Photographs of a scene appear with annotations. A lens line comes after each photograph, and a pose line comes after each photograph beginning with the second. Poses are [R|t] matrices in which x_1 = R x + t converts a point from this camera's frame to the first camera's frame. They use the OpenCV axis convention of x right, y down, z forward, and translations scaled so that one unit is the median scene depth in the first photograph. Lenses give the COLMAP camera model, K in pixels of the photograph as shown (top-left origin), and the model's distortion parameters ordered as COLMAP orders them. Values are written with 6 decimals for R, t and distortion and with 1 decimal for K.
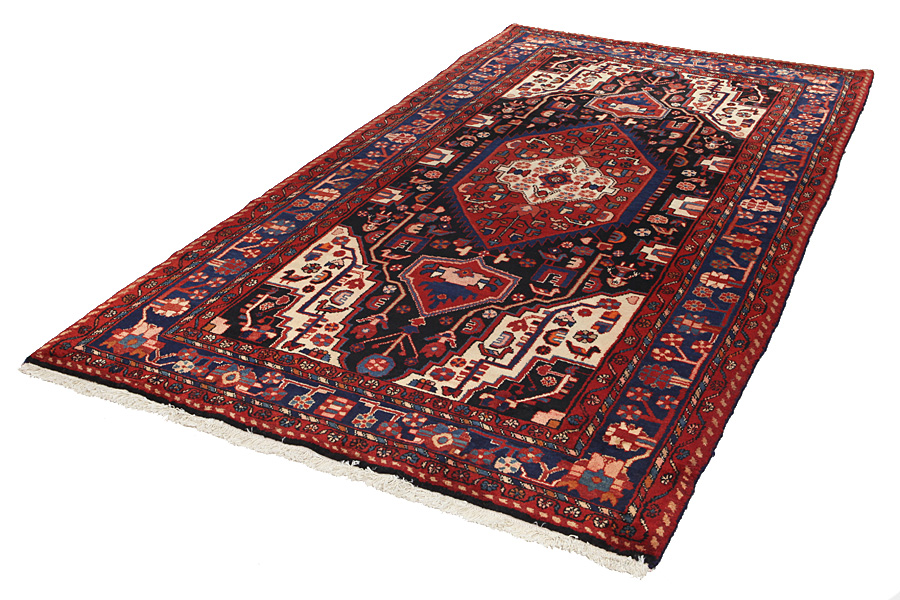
lens RADIAL K [[1030.9, 0, 450.0], [0, 1030.9, 300.0], [0, 0, 1]] dist [-0.072827, 0.032735]
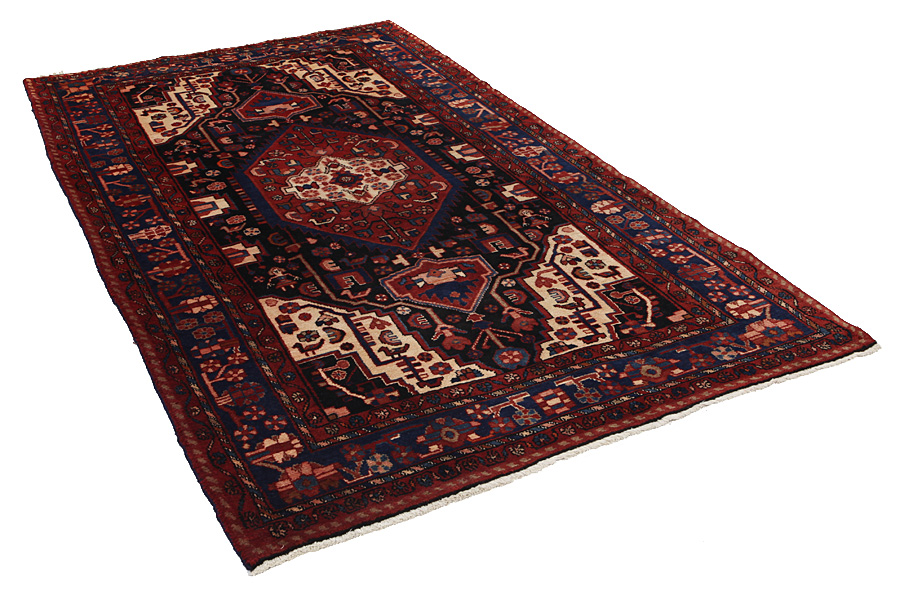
lens RADIAL K [[1030.9, 0, 450.0], [0, 1030.9, 300.0], [0, 0, 1]] dist [-0.072827, 0.032735]
pose [[-0.582871, 0.455799, -0.672687, 0.795709], [-0.418454, 0.541267, 0.729333, -0.852239], [0.696533, 0.706596, -0.124758, 1.334694]]
